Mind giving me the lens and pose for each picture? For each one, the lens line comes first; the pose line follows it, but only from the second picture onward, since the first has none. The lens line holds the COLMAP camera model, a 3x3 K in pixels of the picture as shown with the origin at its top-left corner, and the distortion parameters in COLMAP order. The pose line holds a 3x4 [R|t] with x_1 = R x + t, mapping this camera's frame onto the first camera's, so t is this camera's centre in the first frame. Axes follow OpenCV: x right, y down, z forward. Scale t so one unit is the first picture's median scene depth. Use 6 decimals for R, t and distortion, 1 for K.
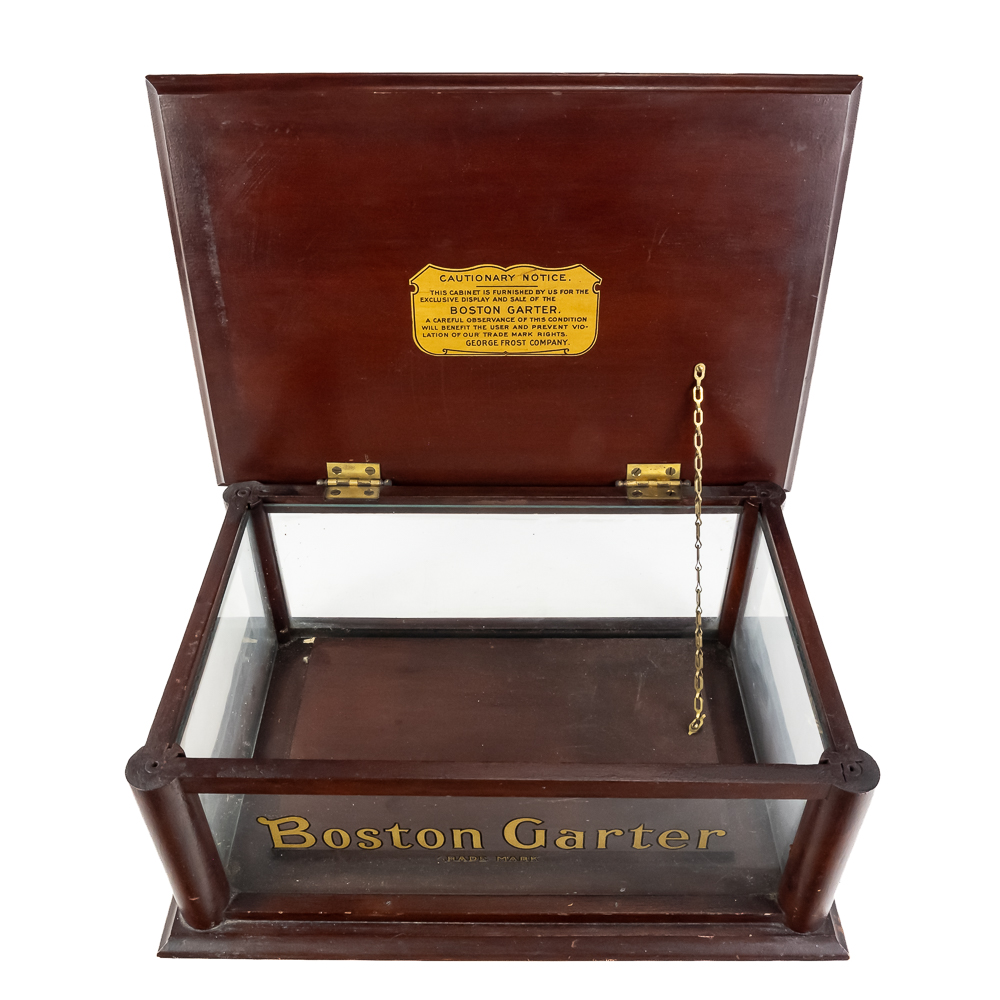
lens RADIAL K [[1024.9, 0, 499.8], [0, 1024.9, 497.7], [0, 0, 1]] dist [-0.033265, 0.000000]
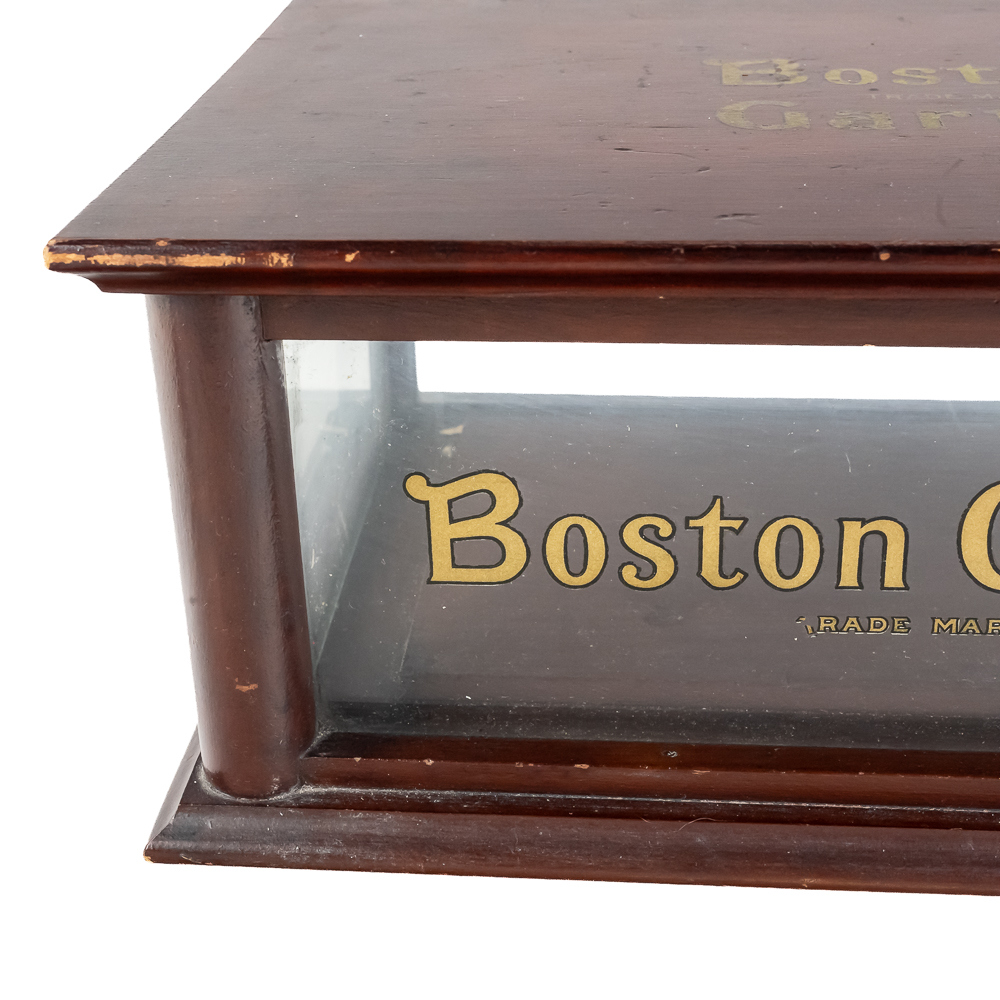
lens RADIAL K [[1661.1, 0, 504.6], [0, 1661.1, 501.2], [0, 0, 1]] dist [0.003741, 0.000000]
pose [[0.996974, 0.022016, -0.074547, -0.135889], [-0.036344, 0.979791, -0.196693, 0.453070], [0.068710, 0.198807, 0.977627, 0.282389]]
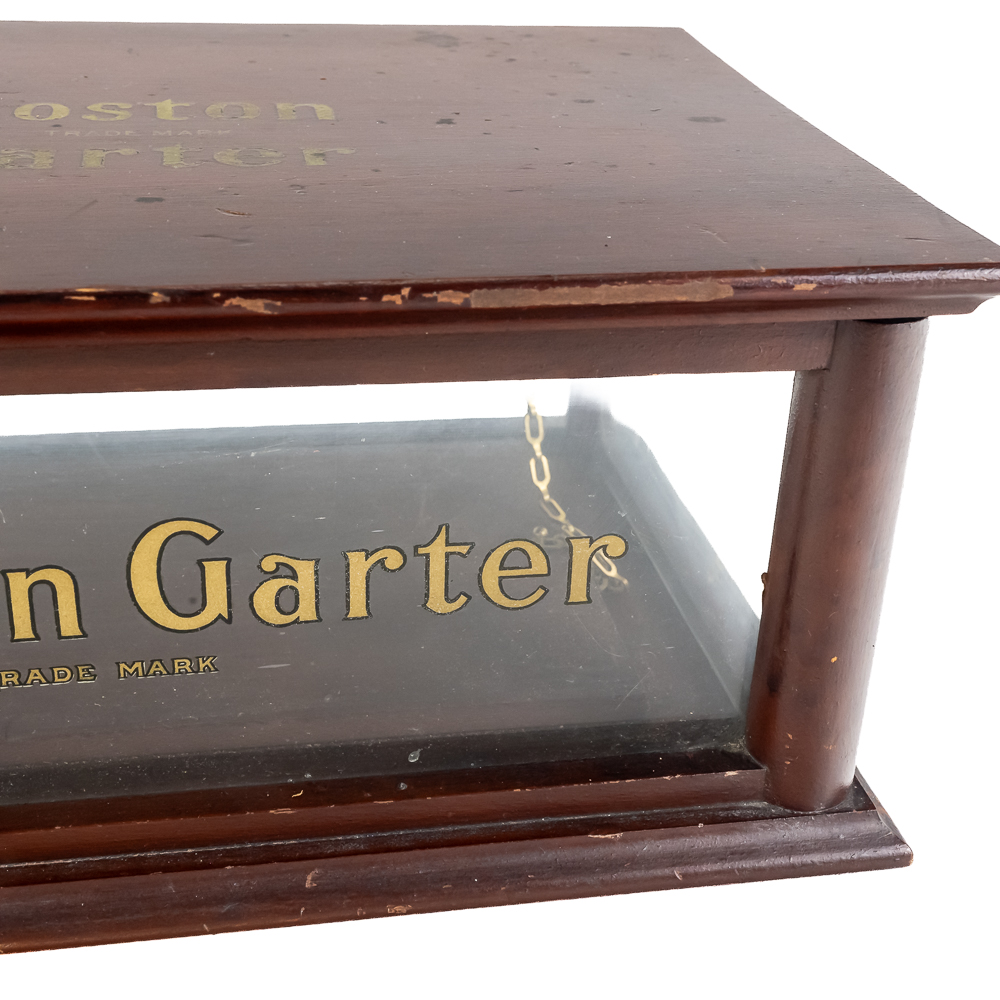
lens RADIAL K [[1661.1, 0, 501.4], [0, 1661.1, 496.5], [0, 0, 1]] dist [0.003741, 0.000000]
pose [[0.979212, -0.040431, 0.198770, 0.018945], [0.080720, 0.976671, -0.198995, 0.439417], [-0.186087, 0.210903, 0.959631, 0.281912]]
